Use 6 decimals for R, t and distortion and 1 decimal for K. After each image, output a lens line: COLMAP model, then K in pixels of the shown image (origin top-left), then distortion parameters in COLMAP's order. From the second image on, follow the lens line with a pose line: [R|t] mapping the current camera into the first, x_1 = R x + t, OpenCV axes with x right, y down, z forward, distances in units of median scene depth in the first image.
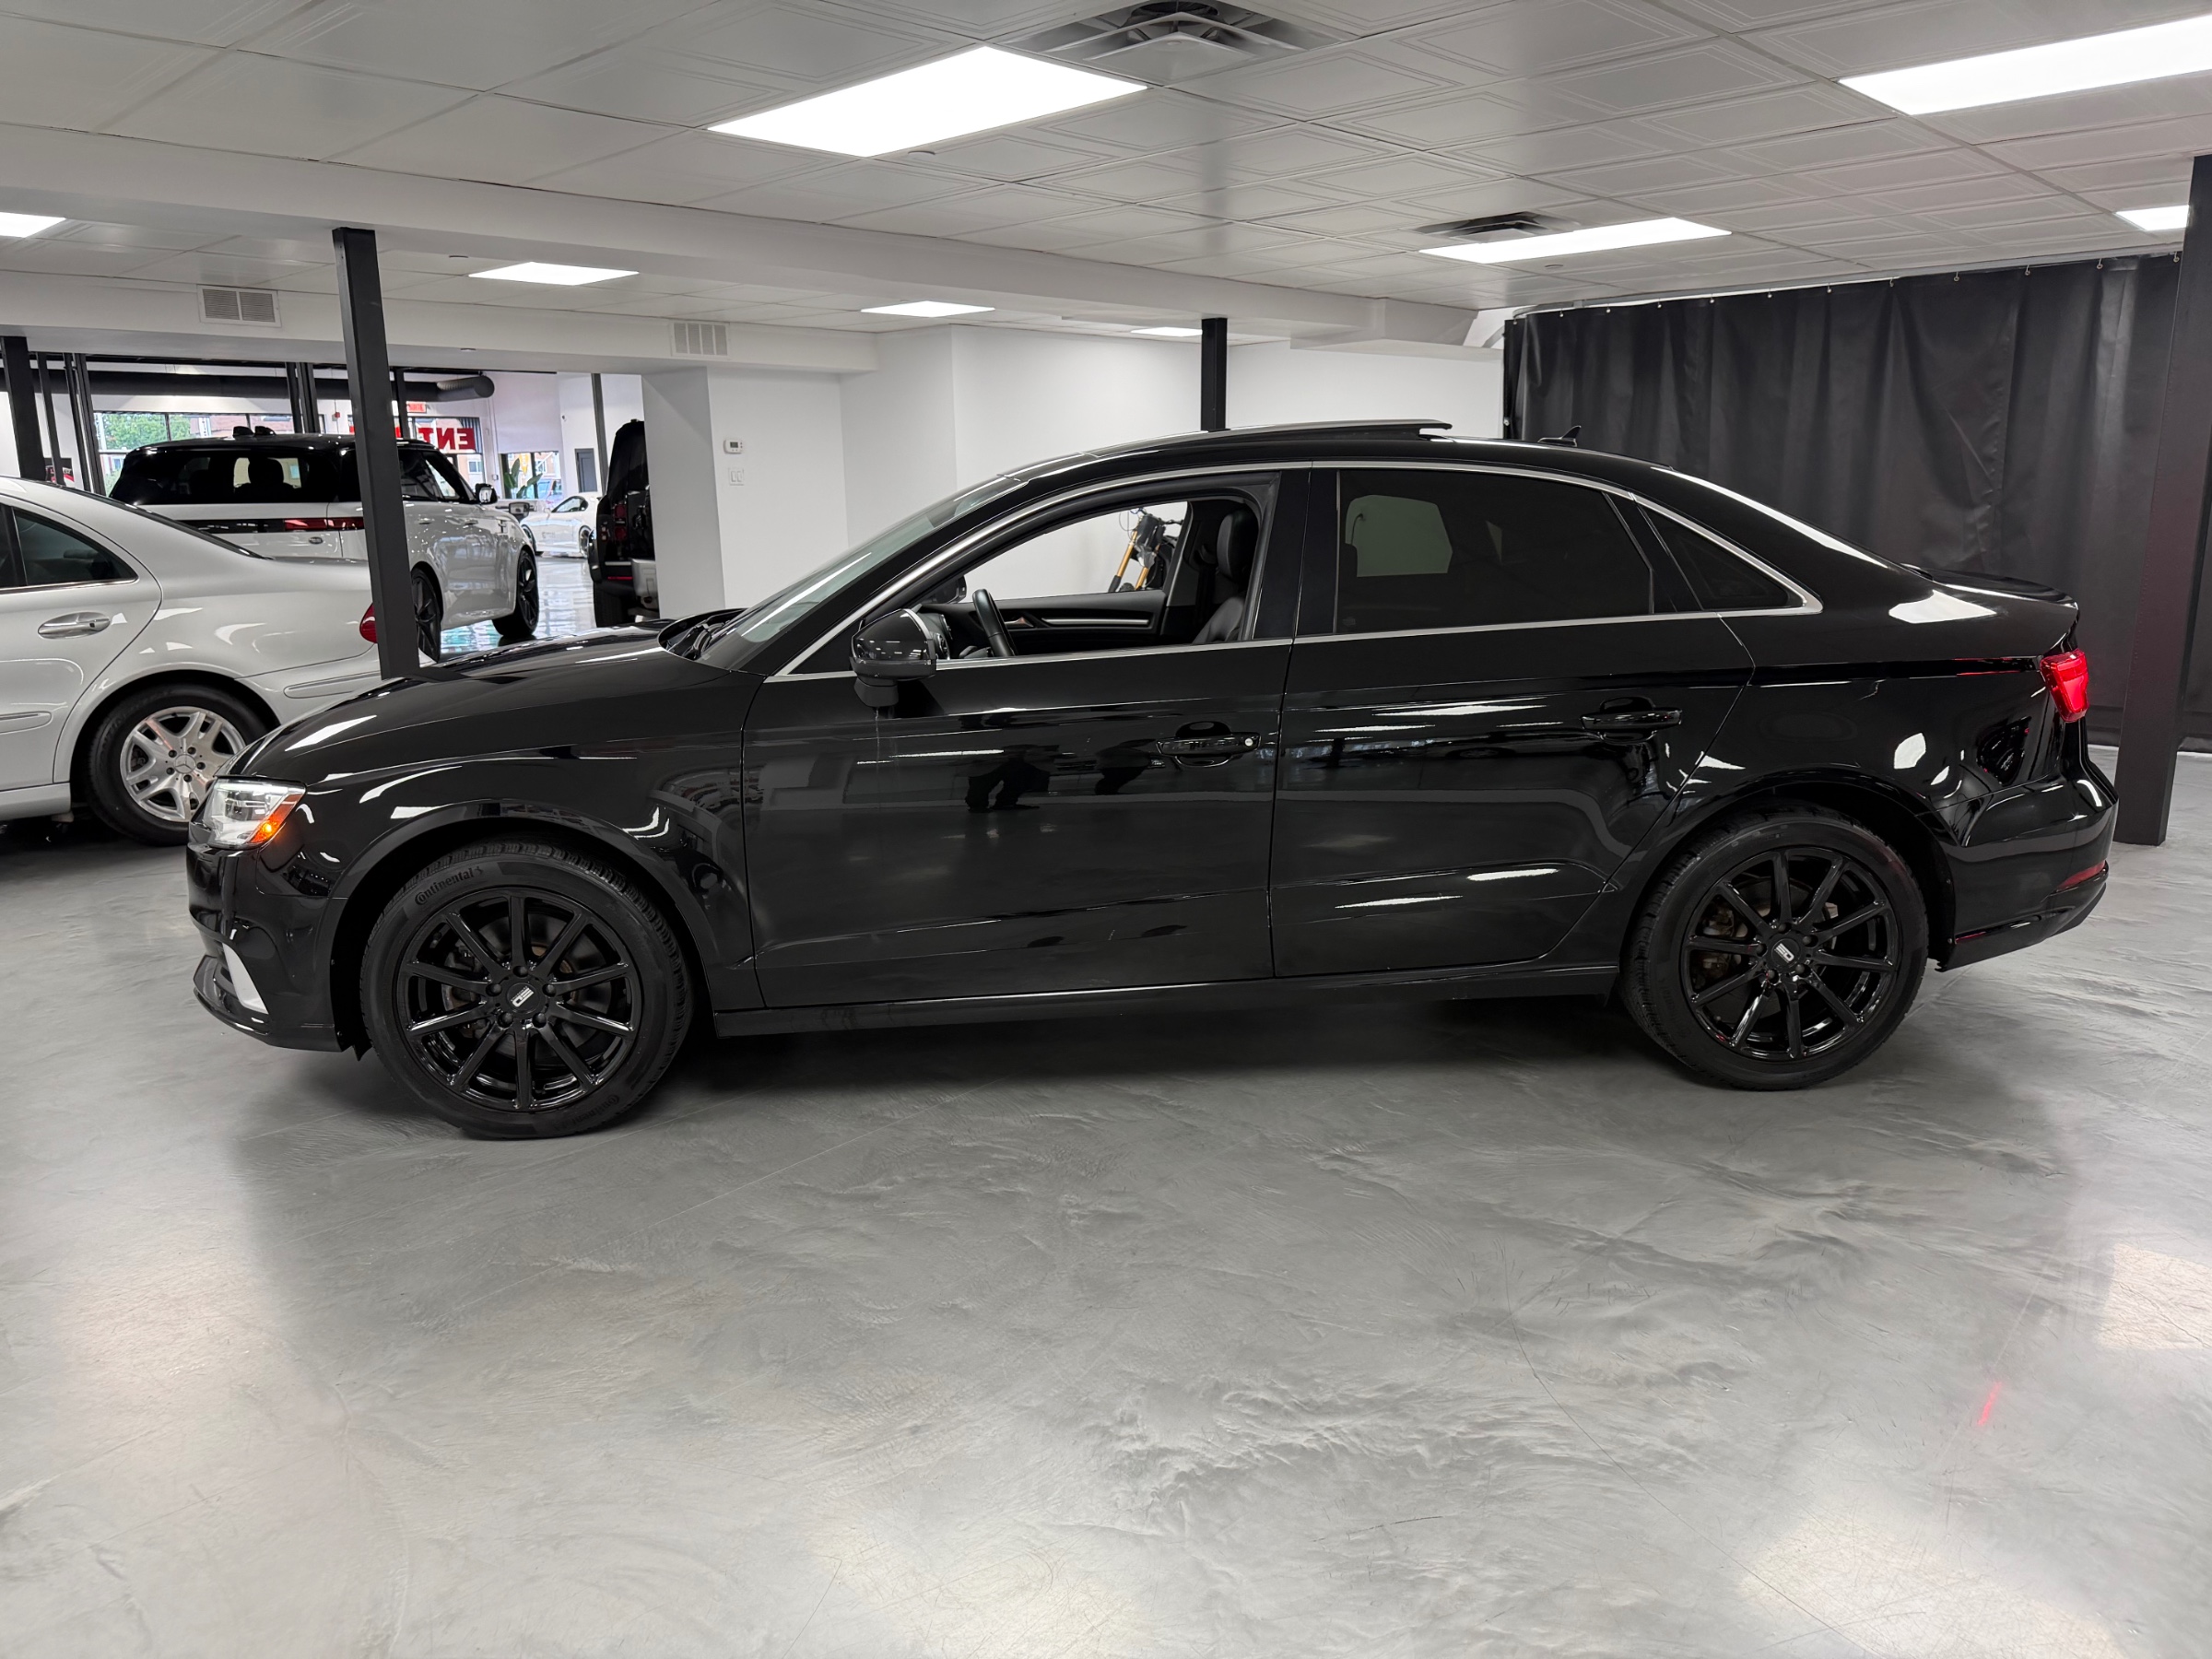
lens RADIAL K [[1540.8, 0, 1106.0], [0, 1540.8, 829.5], [0, 0, 1]] dist [0.050615, -0.095253]
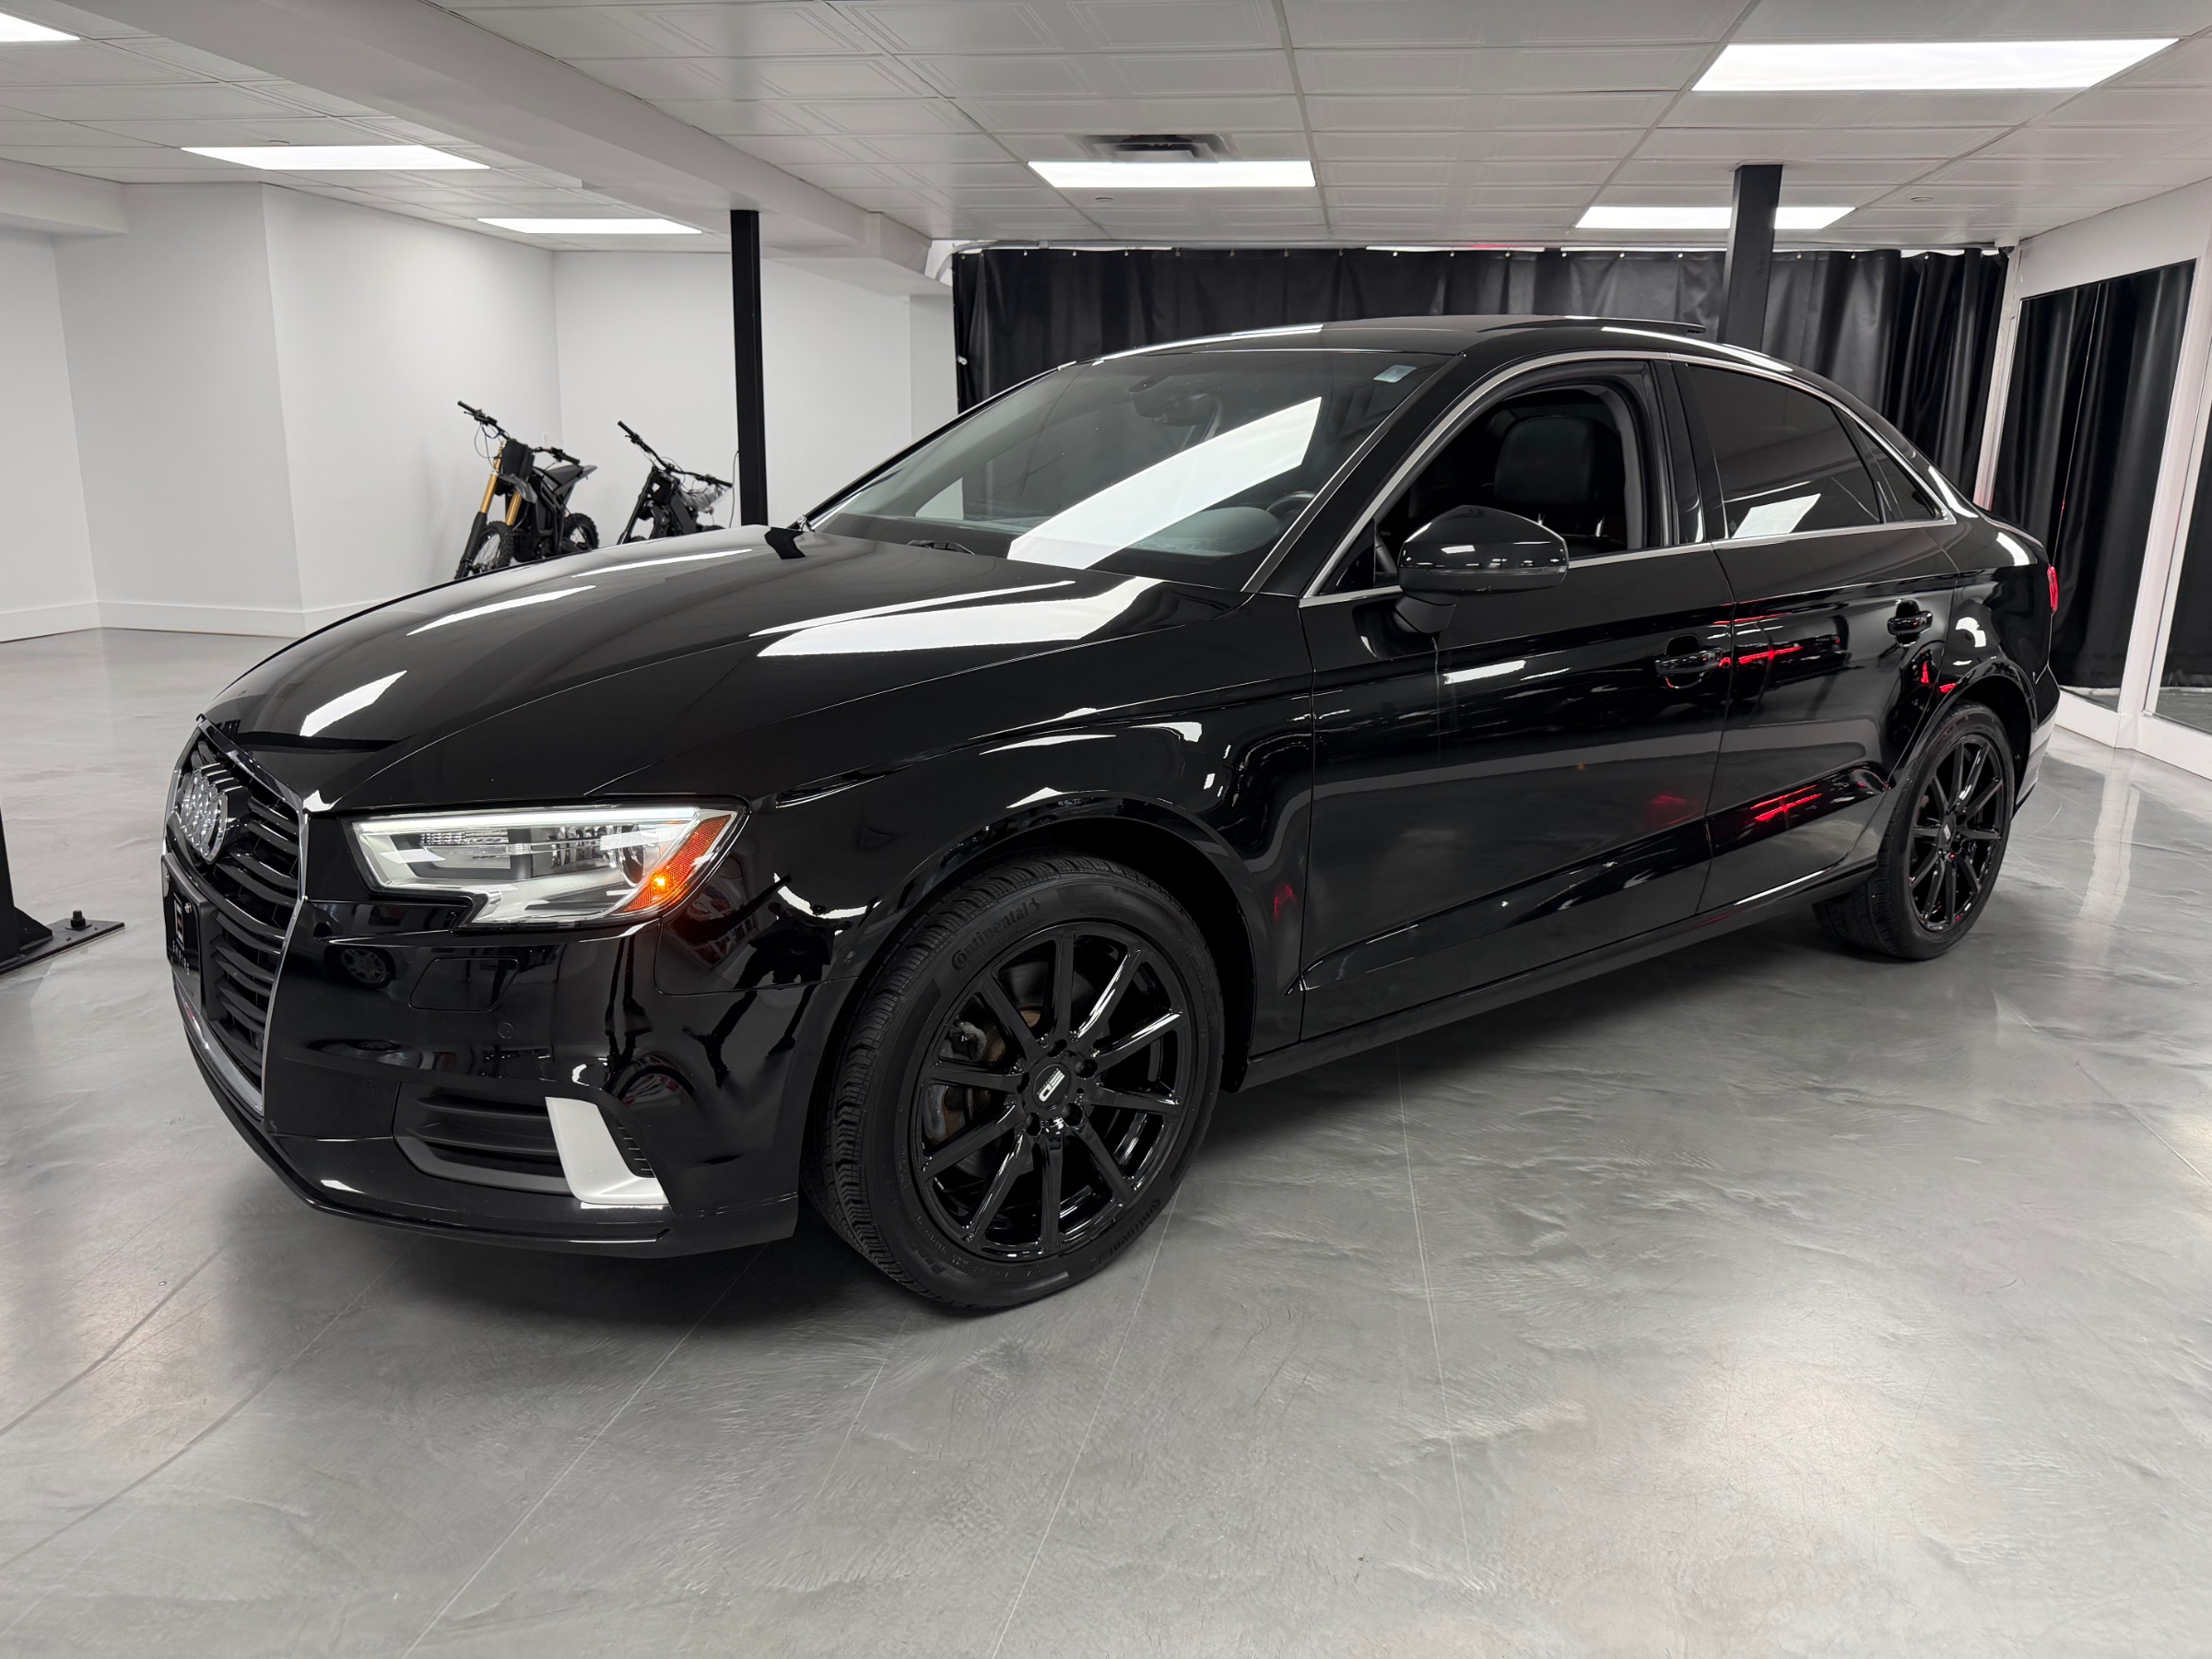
lens RADIAL K [[1540.8, 0, 1106.0], [0, 1540.8, 829.5], [0, 0, 1]] dist [0.050615, -0.095253]
pose [[0.823670, -0.096456, 0.558805, -0.274040], [0.082163, 0.995329, 0.050697, -0.012547], [-0.561085, 0.004156, 0.827748, 0.166685]]
